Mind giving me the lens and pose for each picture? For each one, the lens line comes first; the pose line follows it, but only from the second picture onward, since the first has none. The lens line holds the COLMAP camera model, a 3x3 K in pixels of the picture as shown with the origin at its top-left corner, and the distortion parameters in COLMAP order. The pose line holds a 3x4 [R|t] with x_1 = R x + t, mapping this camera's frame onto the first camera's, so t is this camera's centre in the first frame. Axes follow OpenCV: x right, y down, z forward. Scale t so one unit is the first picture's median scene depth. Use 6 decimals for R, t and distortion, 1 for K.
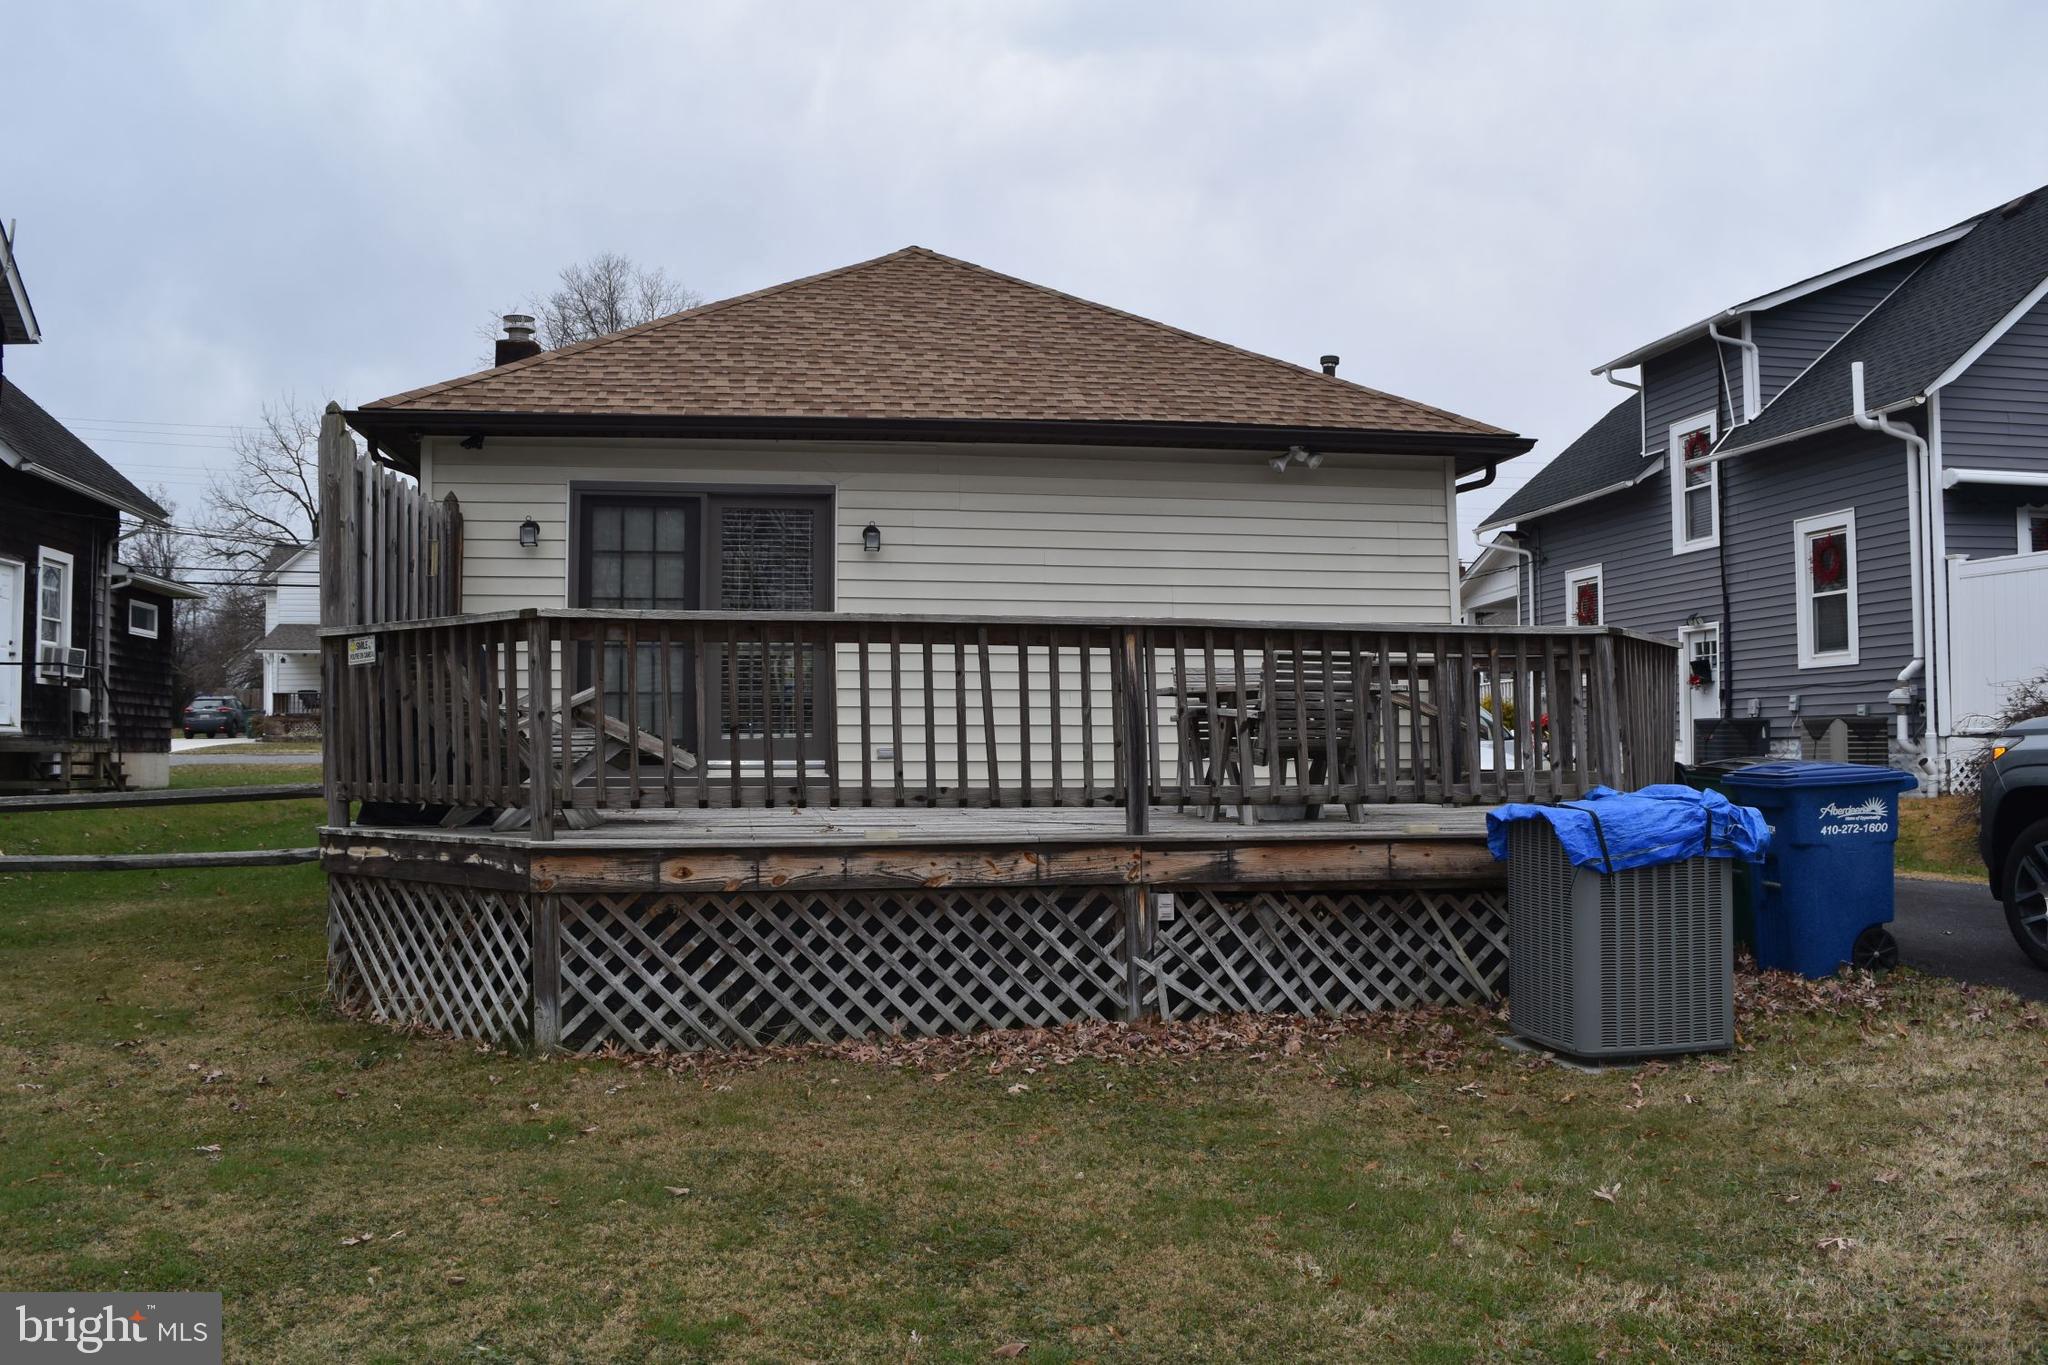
lens RADIAL K [[1620.7, 0, 1024.0], [0, 1620.7, 682.5], [0, 0, 1]] dist [-0.086899, 0.007202]
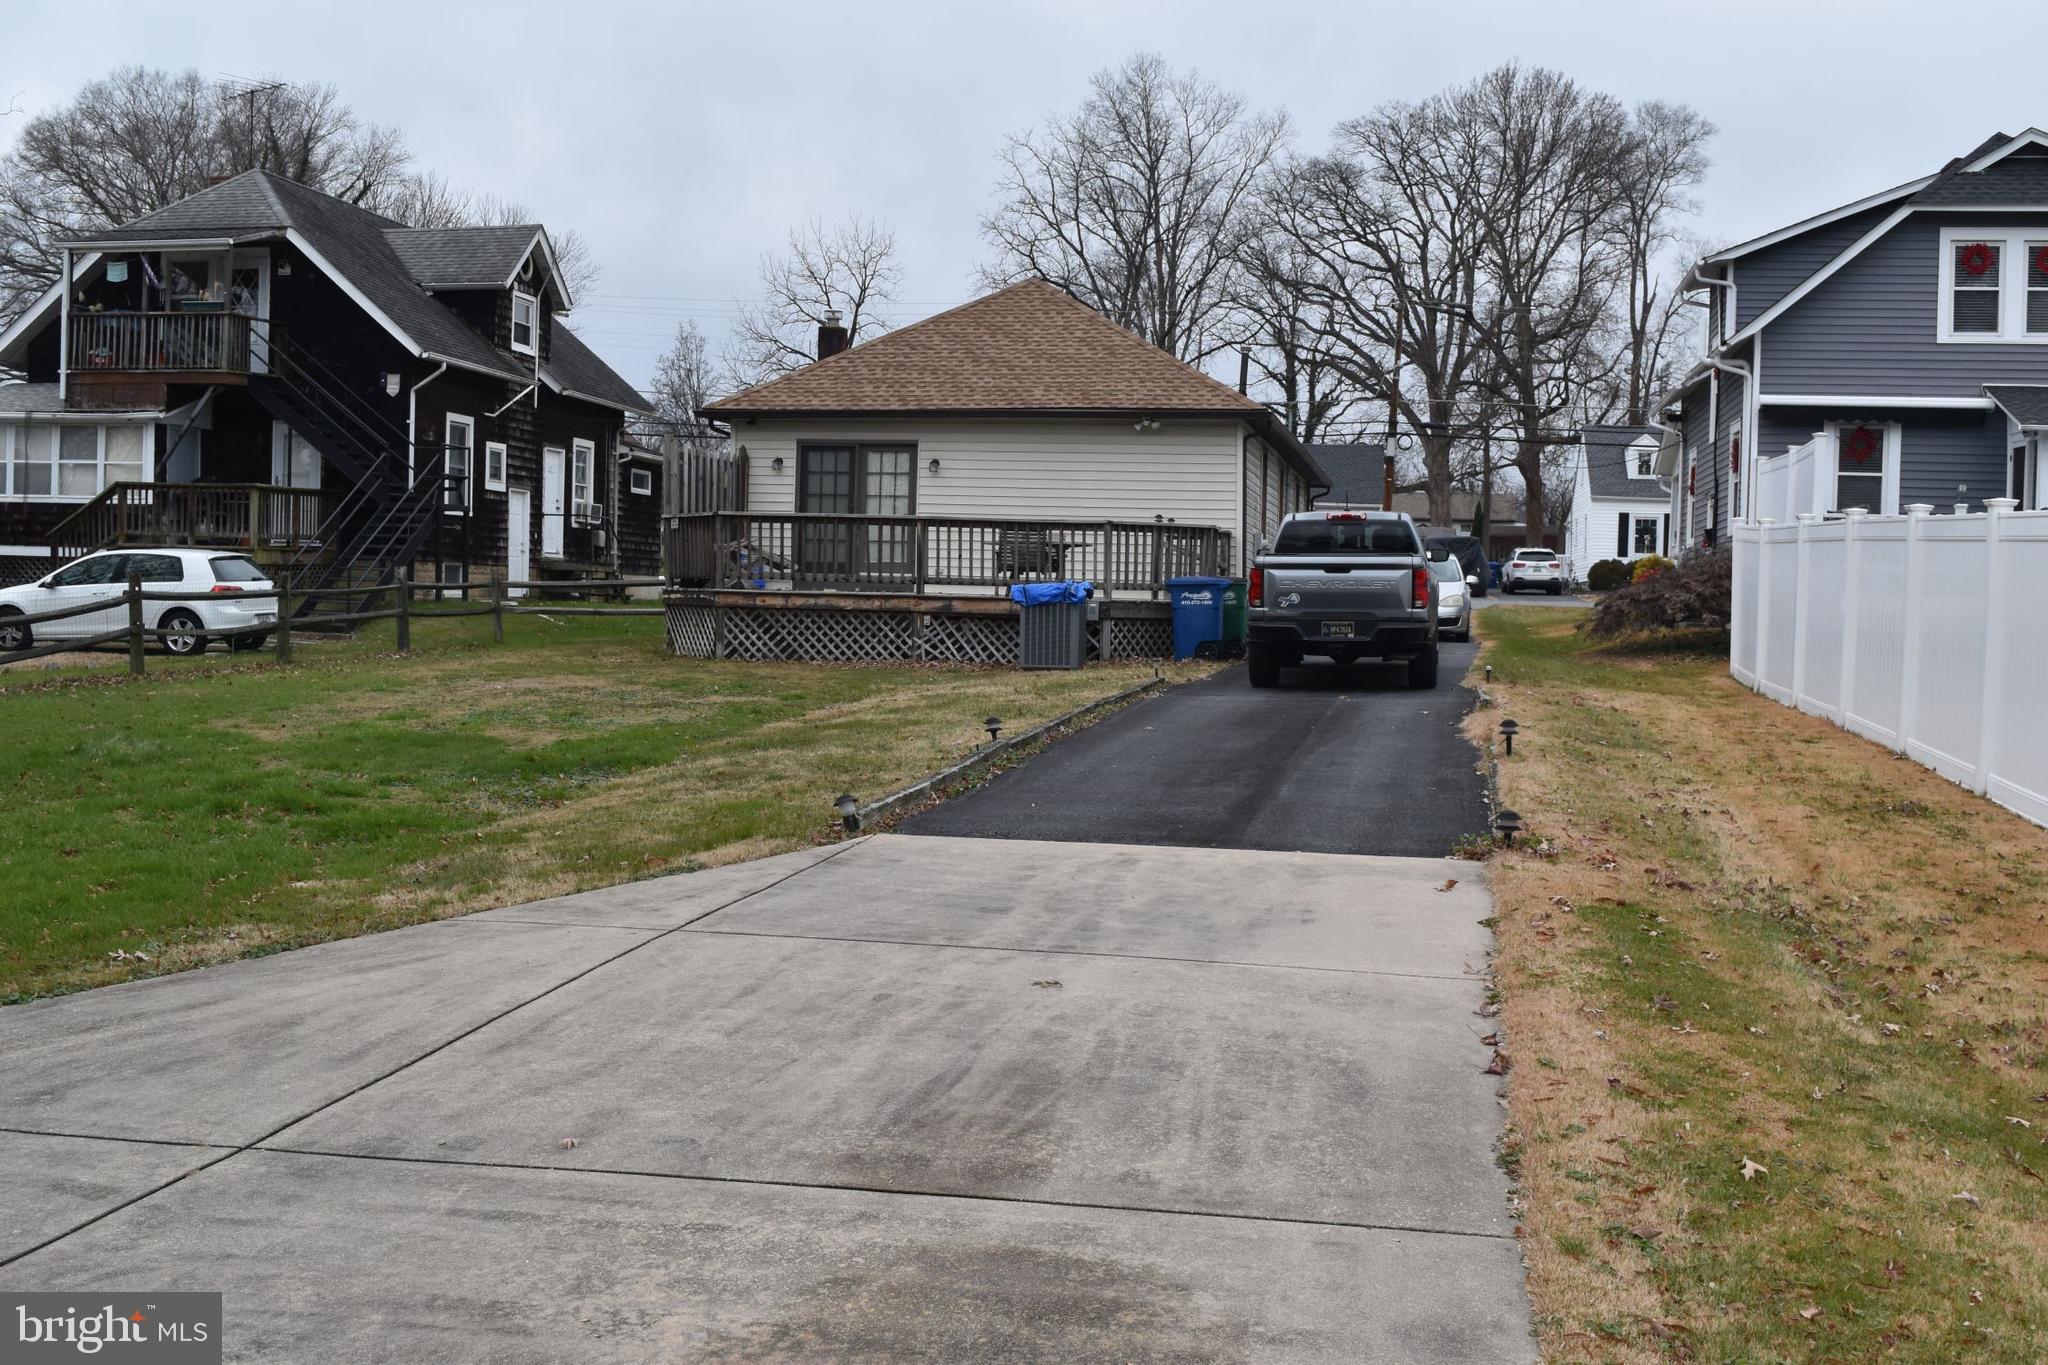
lens RADIAL K [[2279.9, 0, 1024.0], [0, 2279.9, 682.5], [0, 0, 1]] dist [-0.058470, -0.000276]
pose [[0.932157, 0.039622, -0.359881, 1.653611], [-0.014711, 0.997318, 0.071698, -0.037871], [0.361756, -0.061539, 0.930239, -2.582344]]
